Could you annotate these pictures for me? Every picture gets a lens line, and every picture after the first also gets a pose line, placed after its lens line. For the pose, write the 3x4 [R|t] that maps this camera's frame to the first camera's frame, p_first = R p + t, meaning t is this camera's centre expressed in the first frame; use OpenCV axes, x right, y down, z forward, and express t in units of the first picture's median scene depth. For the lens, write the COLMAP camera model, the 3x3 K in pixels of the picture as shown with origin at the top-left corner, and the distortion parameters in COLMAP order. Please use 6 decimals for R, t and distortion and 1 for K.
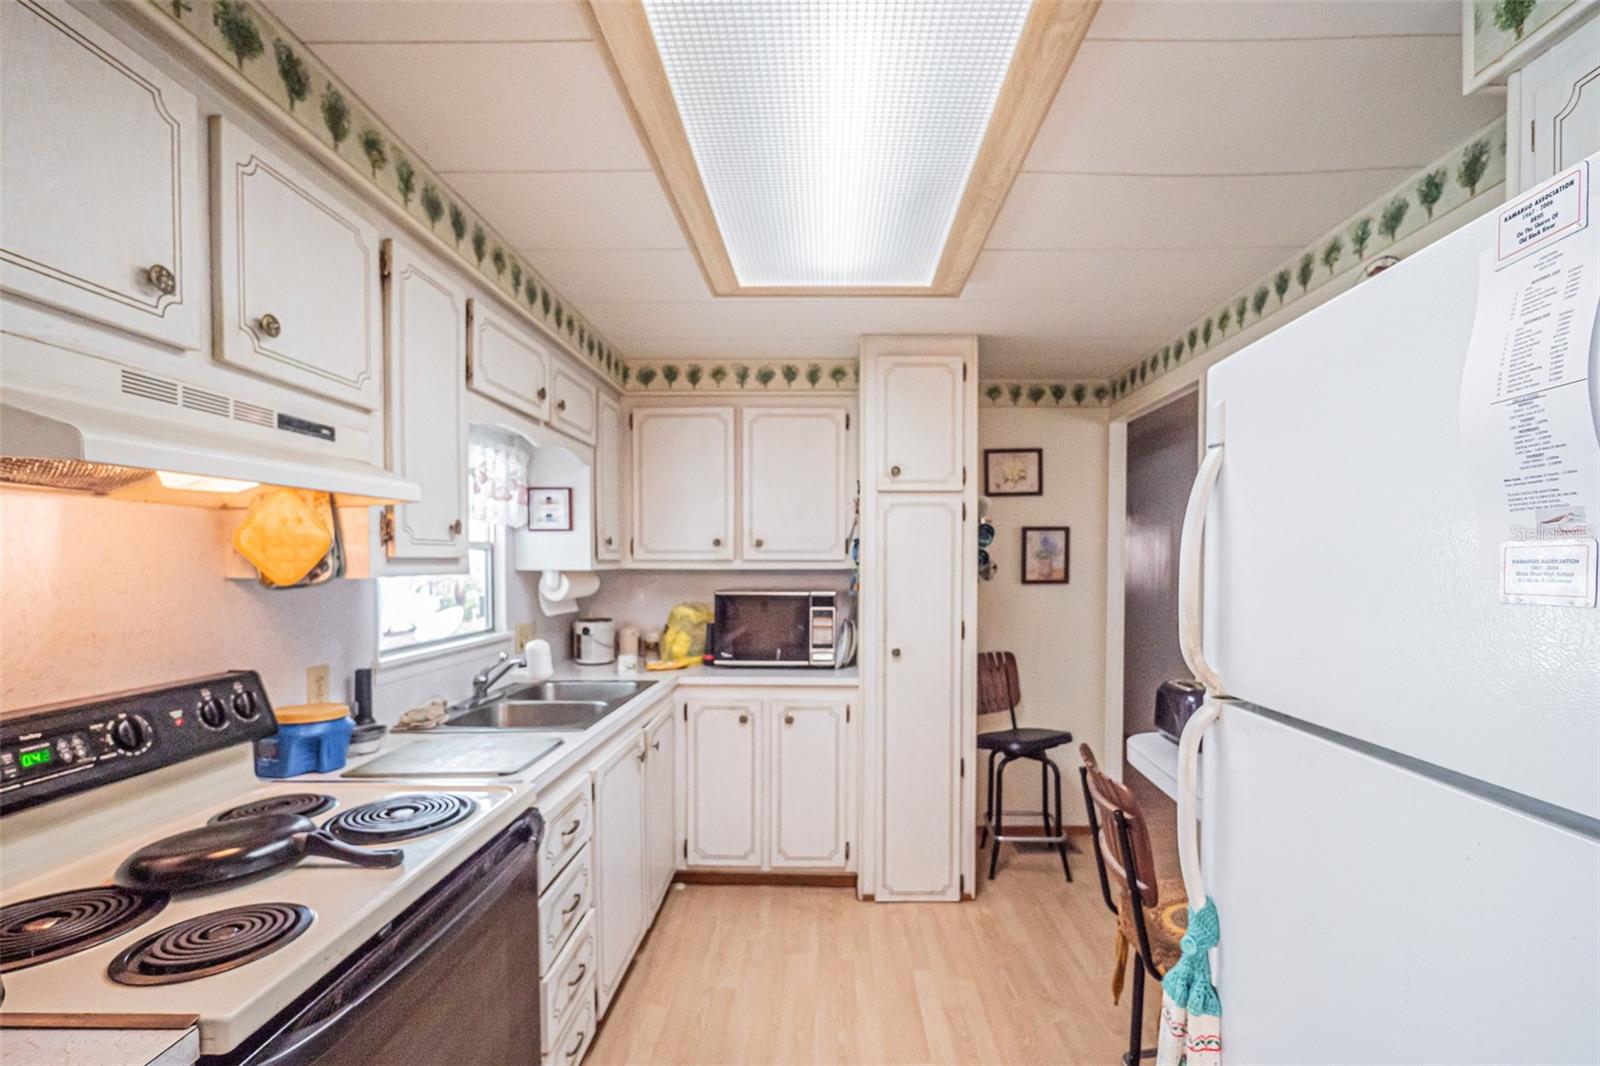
lens RADIAL K [[676.4, 0, 798.1], [0, 676.4, 516.9], [0, 0, 1]] dist [-0.014152, 0.004933]
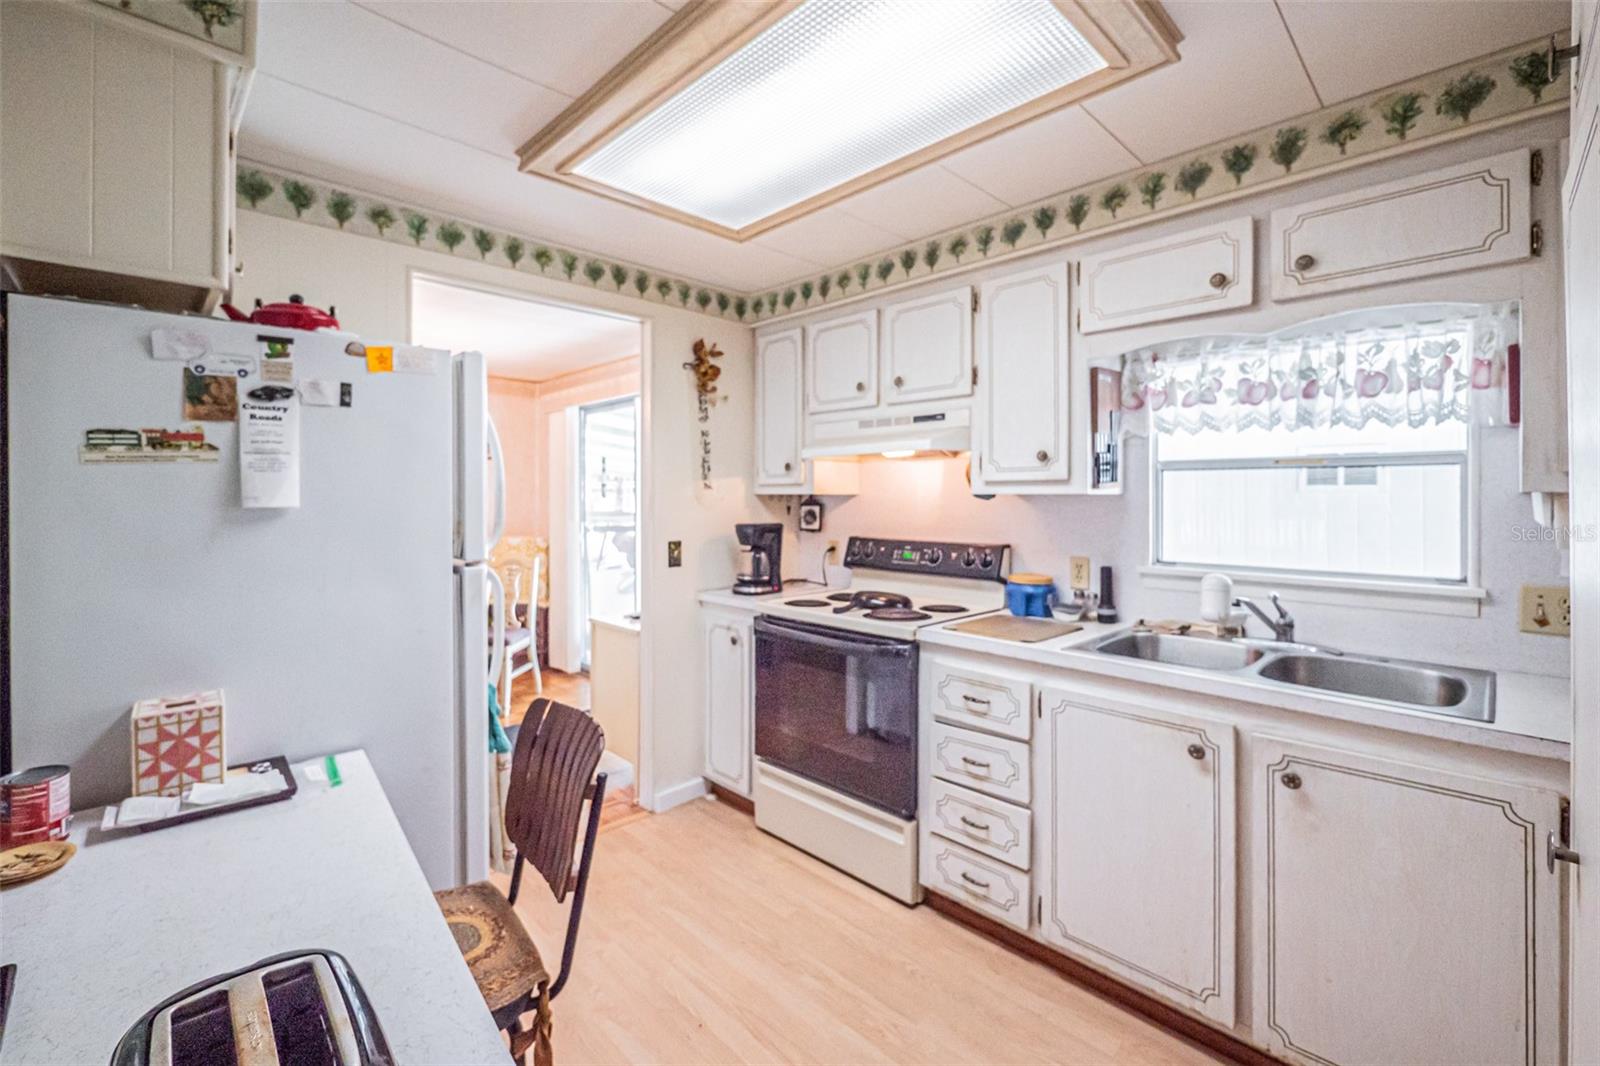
lens RADIAL K [[676.4, 0, 798.1], [0, 676.4, 516.9], [0, 0, 1]] dist [-0.014152, 0.004933]
pose [[-0.686127, 0.008752, -0.727429, 0.994396], [0.037276, 0.999037, -0.023140, 0.192253], [0.726526, -0.042993, -0.685793, 2.061059]]
